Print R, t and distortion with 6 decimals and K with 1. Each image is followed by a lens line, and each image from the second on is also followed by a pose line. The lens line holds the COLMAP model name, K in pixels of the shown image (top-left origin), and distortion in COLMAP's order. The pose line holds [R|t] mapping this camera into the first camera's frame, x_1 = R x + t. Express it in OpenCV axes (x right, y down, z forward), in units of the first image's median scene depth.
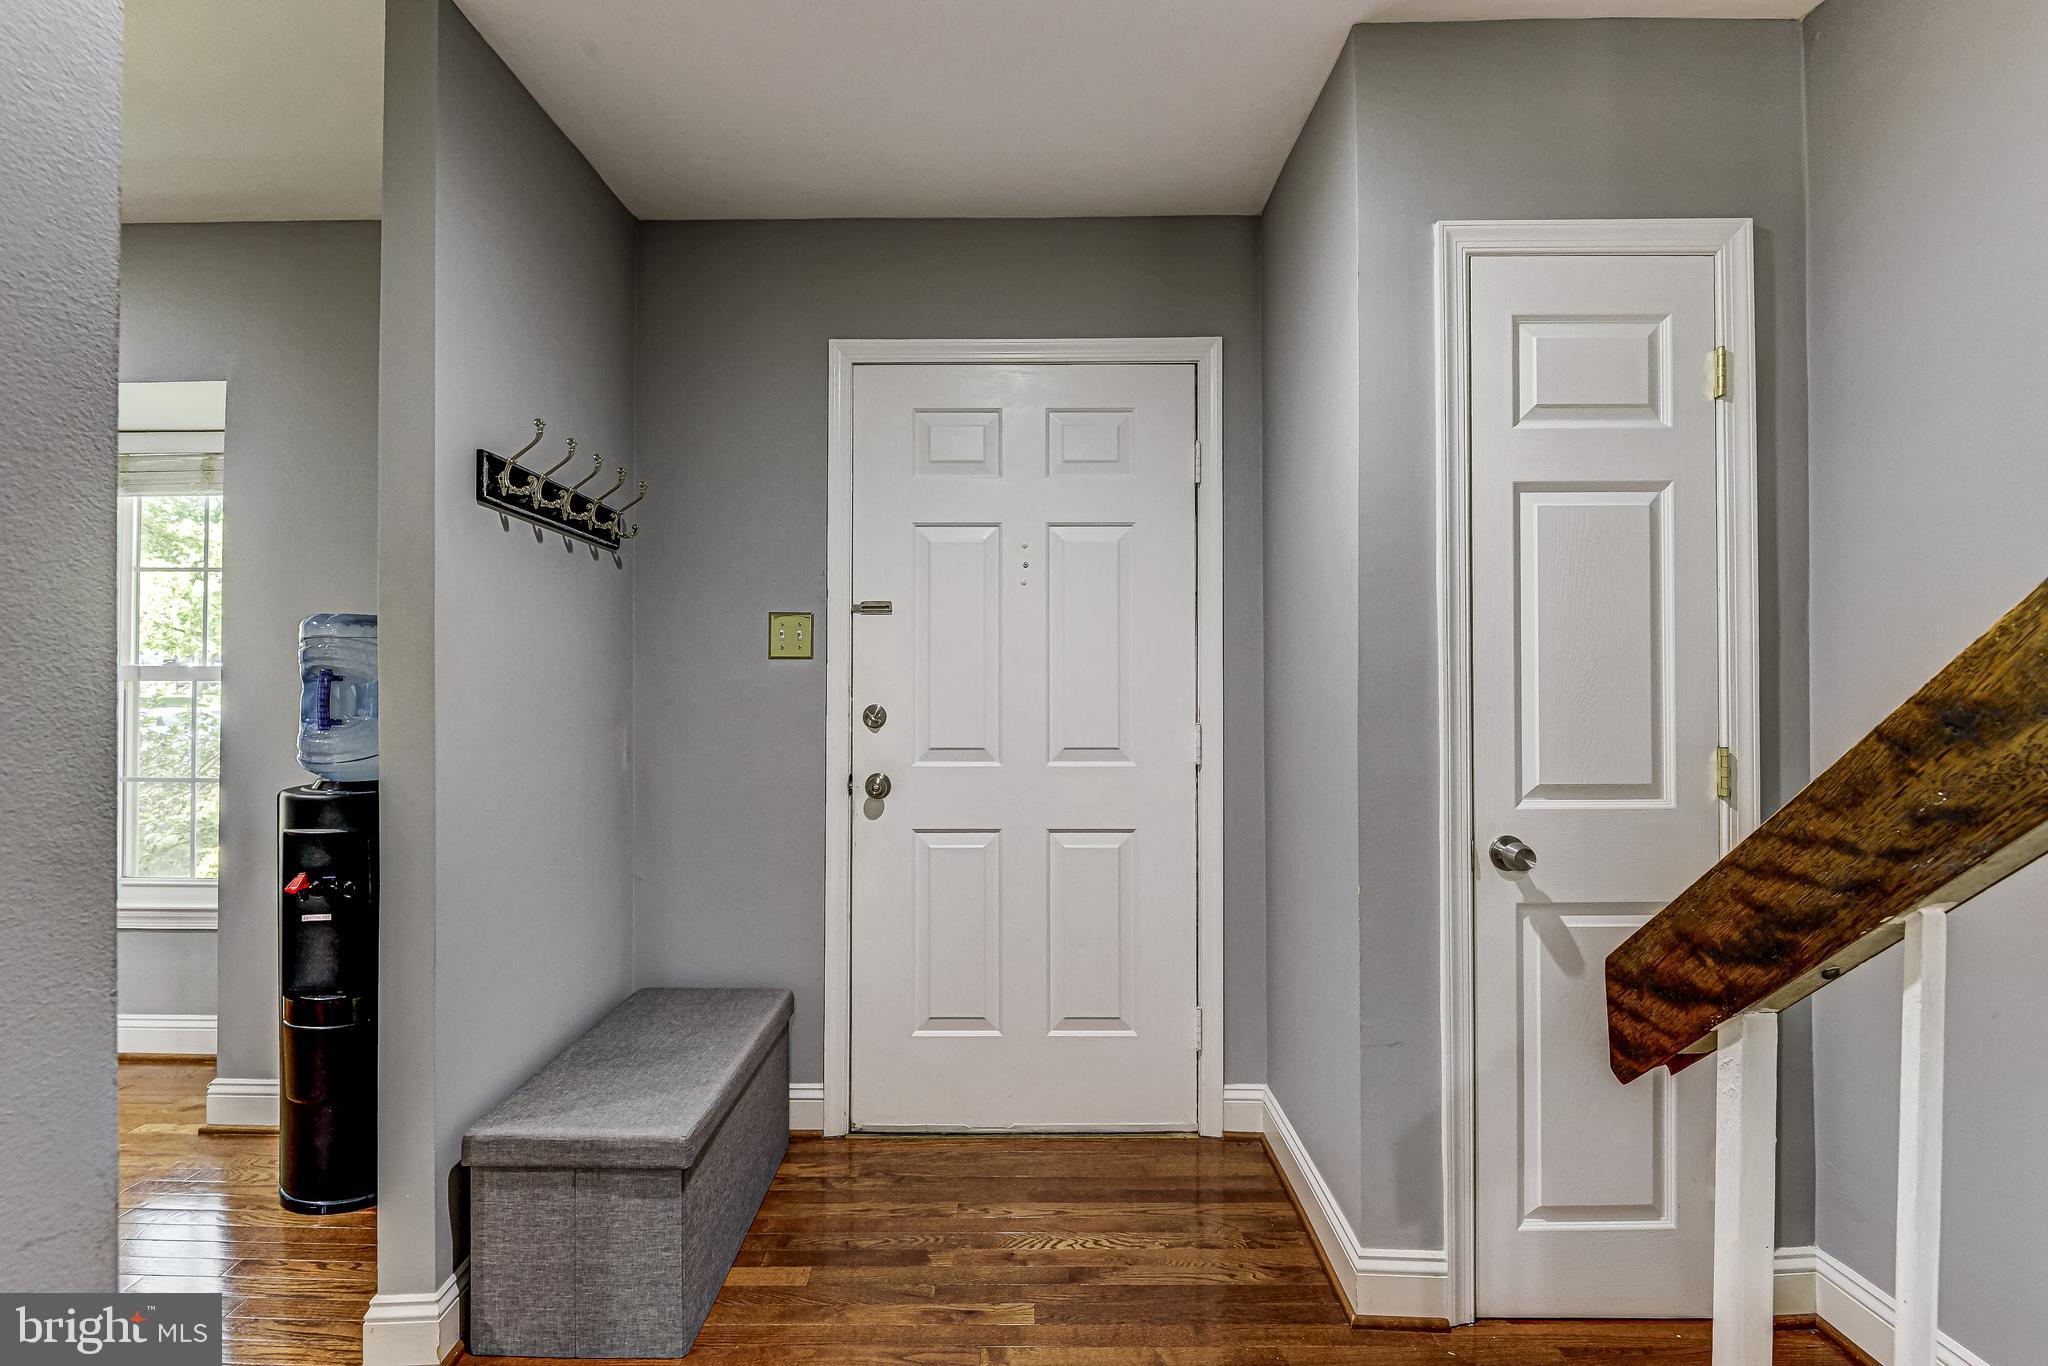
lens RADIAL K [[927.7, 0, 1025.0], [0, 927.7, 675.6], [0, 0, 1]] dist [-0.004888, -0.002571]
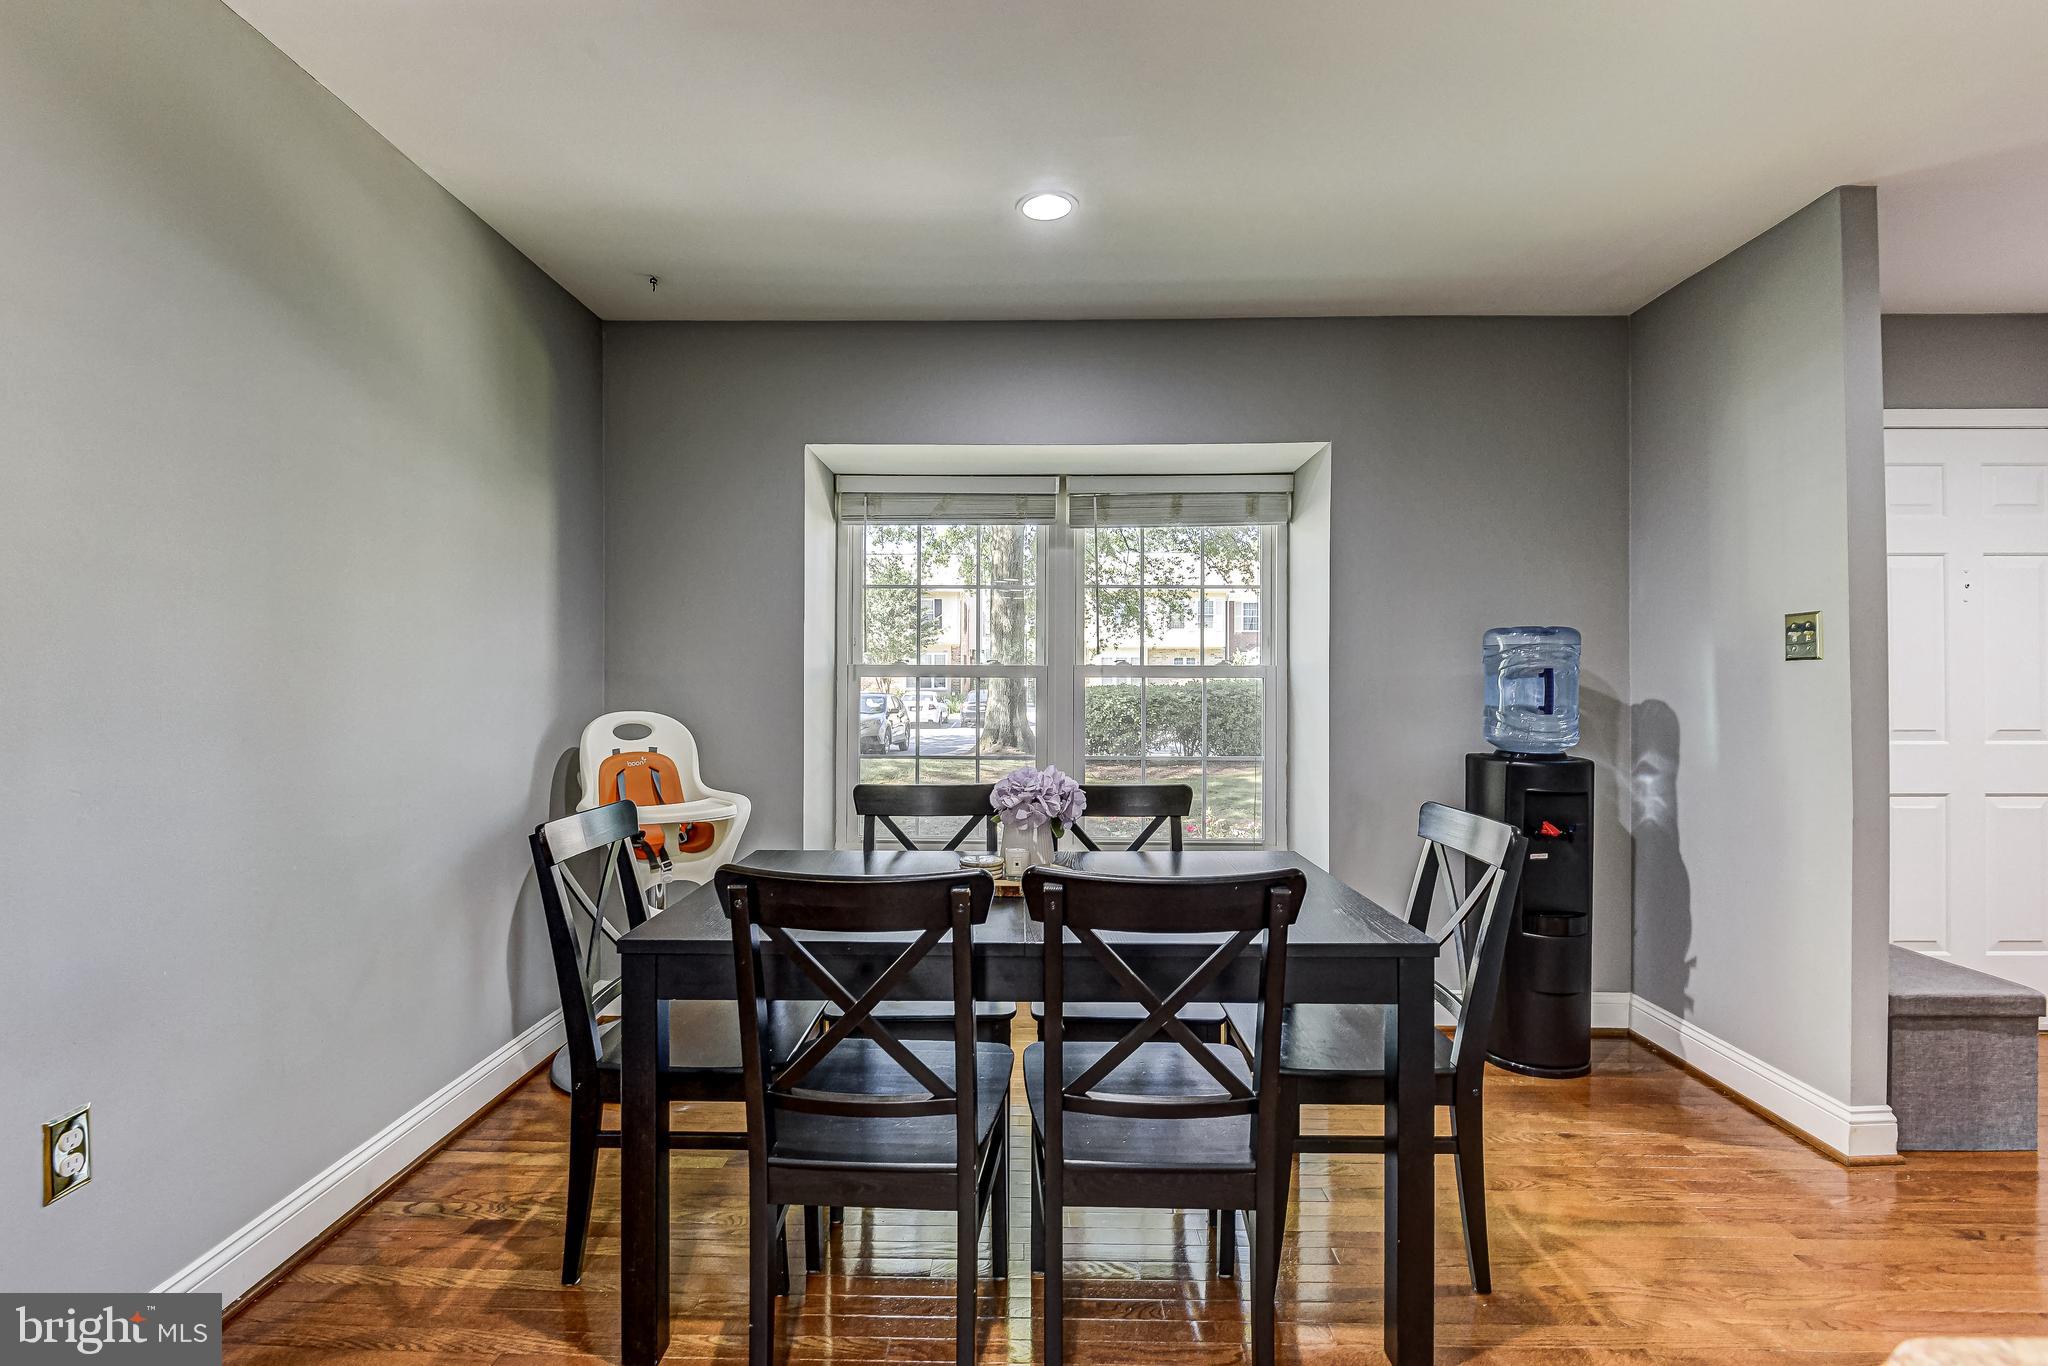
lens RADIAL K [[927.7, 0, 1016.5], [0, 927.7, 684.8], [0, 0, 1]] dist [-0.004888, -0.002571]
pose [[0.999790, -0.001687, -0.020412, -1.919654], [0.001777, 0.999989, 0.004383, 0.012753], [0.020405, -0.004418, 0.999782, -0.439960]]
